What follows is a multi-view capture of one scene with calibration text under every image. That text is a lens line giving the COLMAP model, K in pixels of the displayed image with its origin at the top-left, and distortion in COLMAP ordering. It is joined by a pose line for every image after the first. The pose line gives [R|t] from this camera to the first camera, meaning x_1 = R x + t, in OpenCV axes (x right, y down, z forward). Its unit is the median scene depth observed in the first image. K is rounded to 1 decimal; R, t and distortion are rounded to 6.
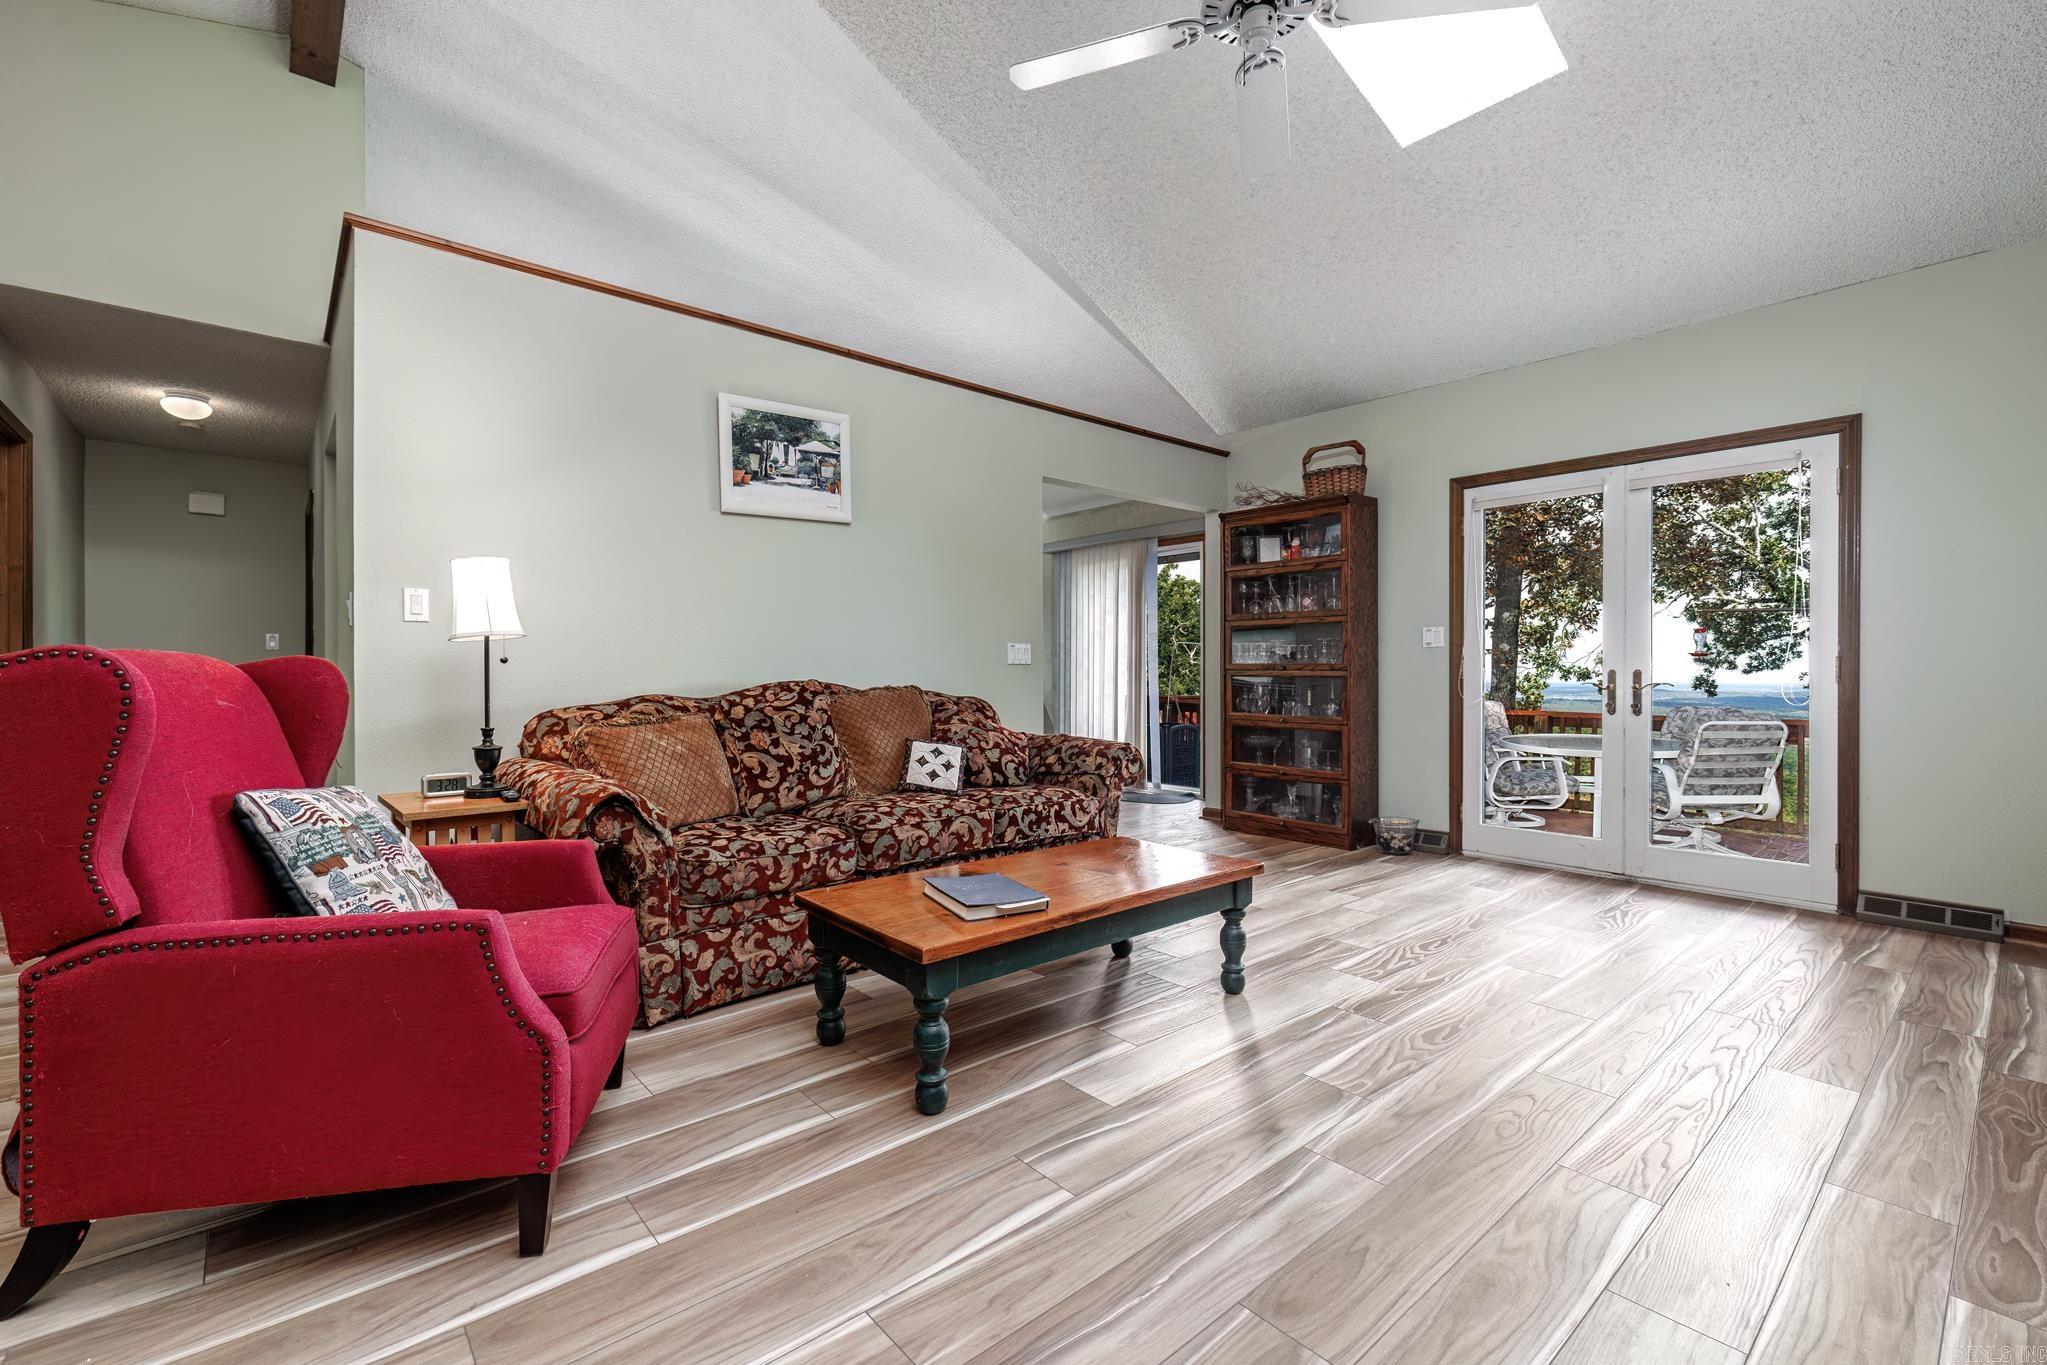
lens RADIAL K [[862.0, 0, 1004.9], [0, 862.0, 668.7], [0, 0, 1]] dist [0.008790, -0.000503]
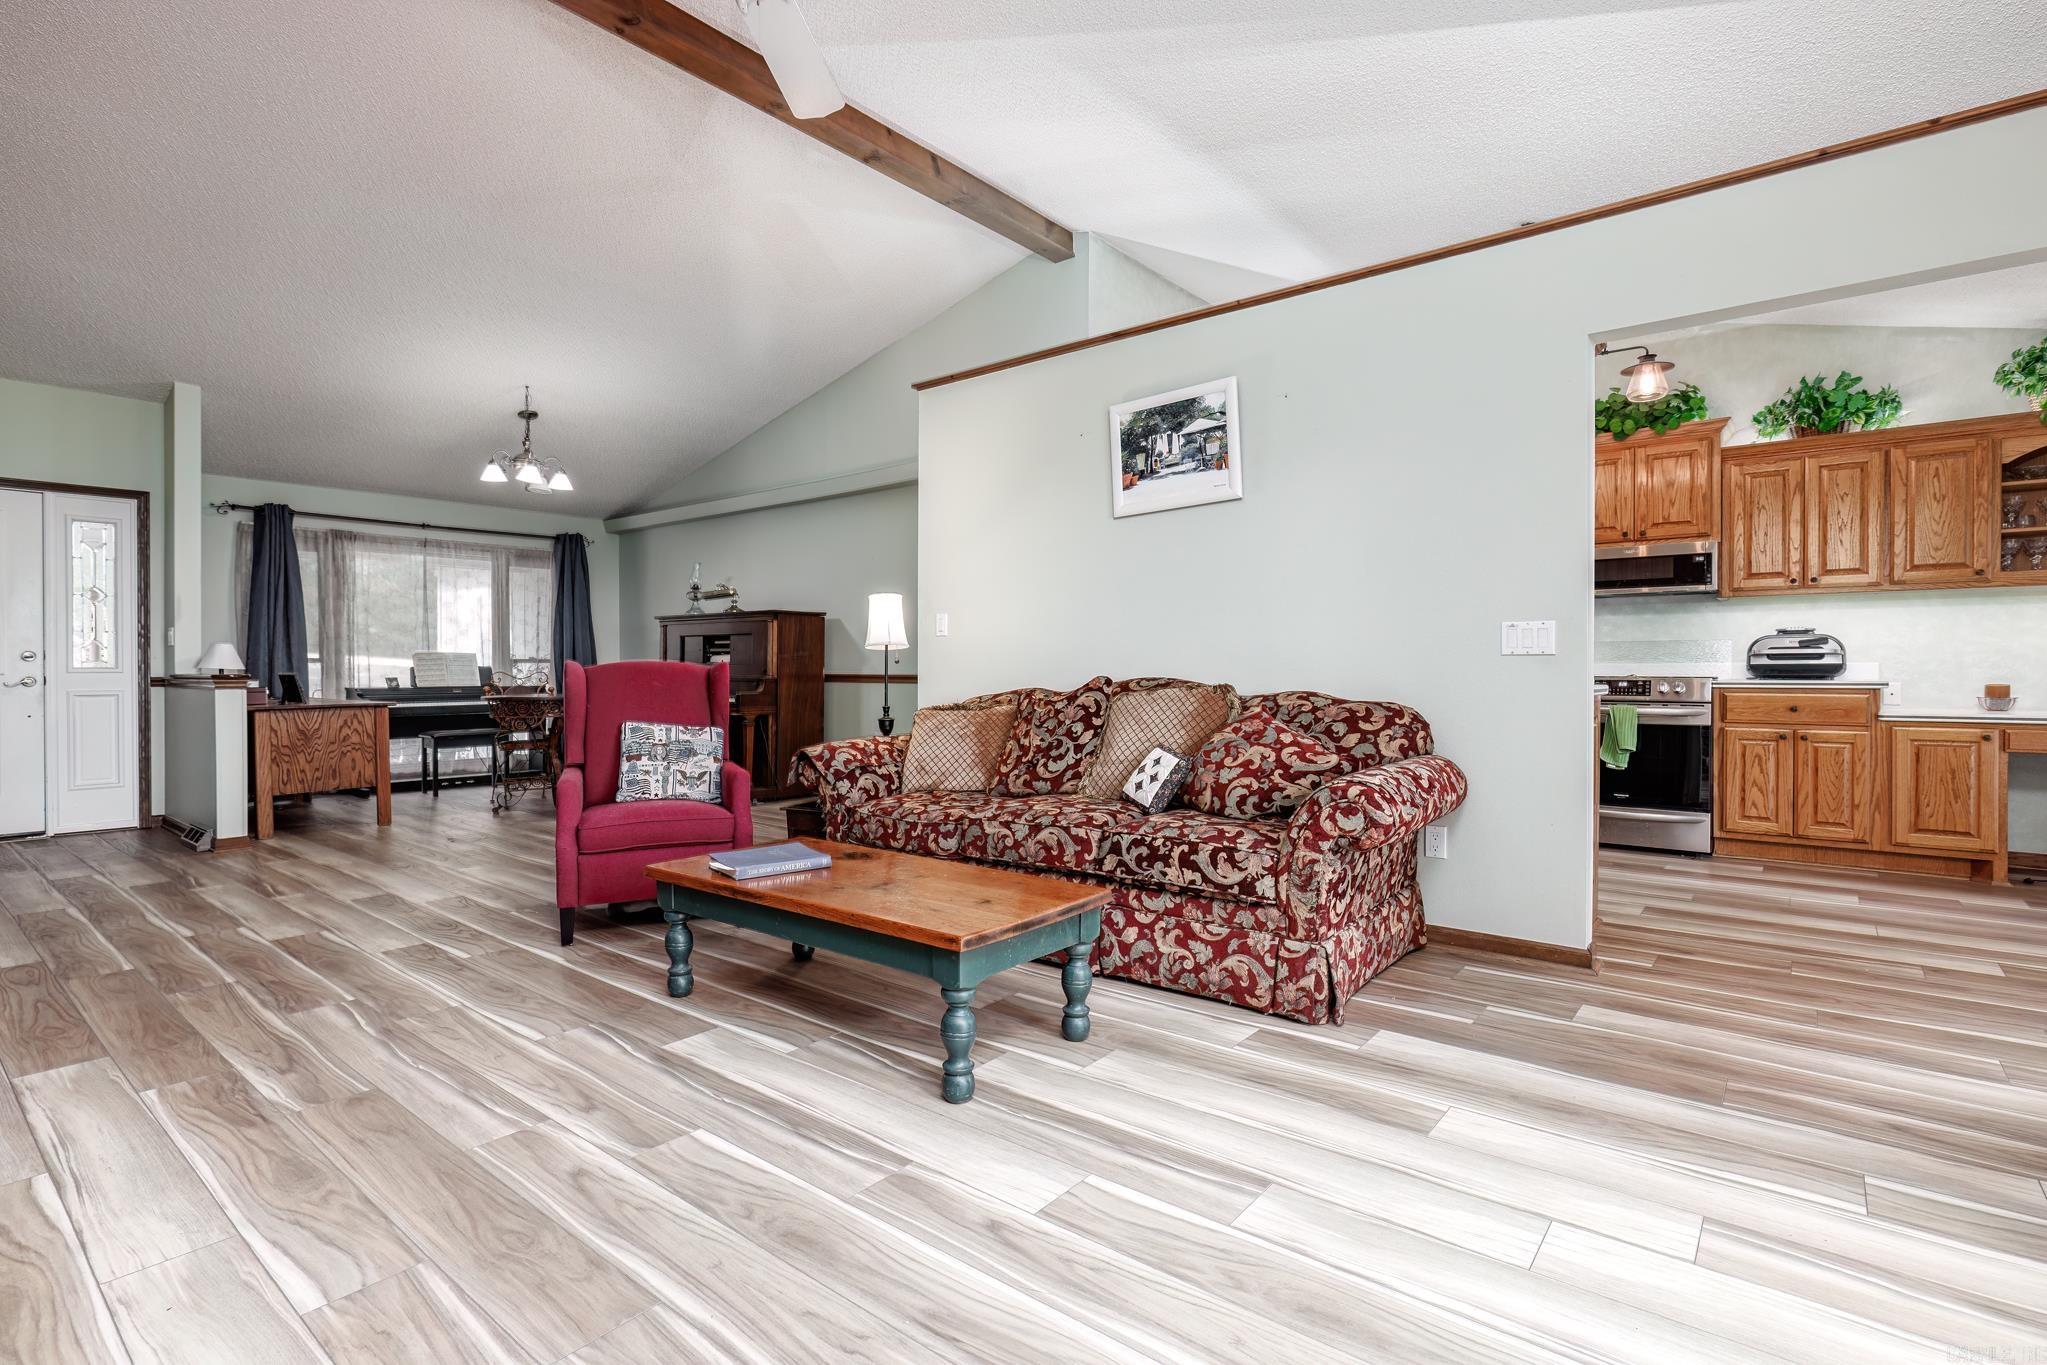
lens RADIAL K [[983.3, 0, 1112.7], [0, 983.3, 682.4], [0, 0, 1]] dist [-0.003693, -0.000219]
pose [[0.223537, 0.014580, -0.974586, 0.888726], [0.009655, 0.999806, 0.017171, -0.000039], [0.974648, -0.013248, 0.223353, 0.751503]]
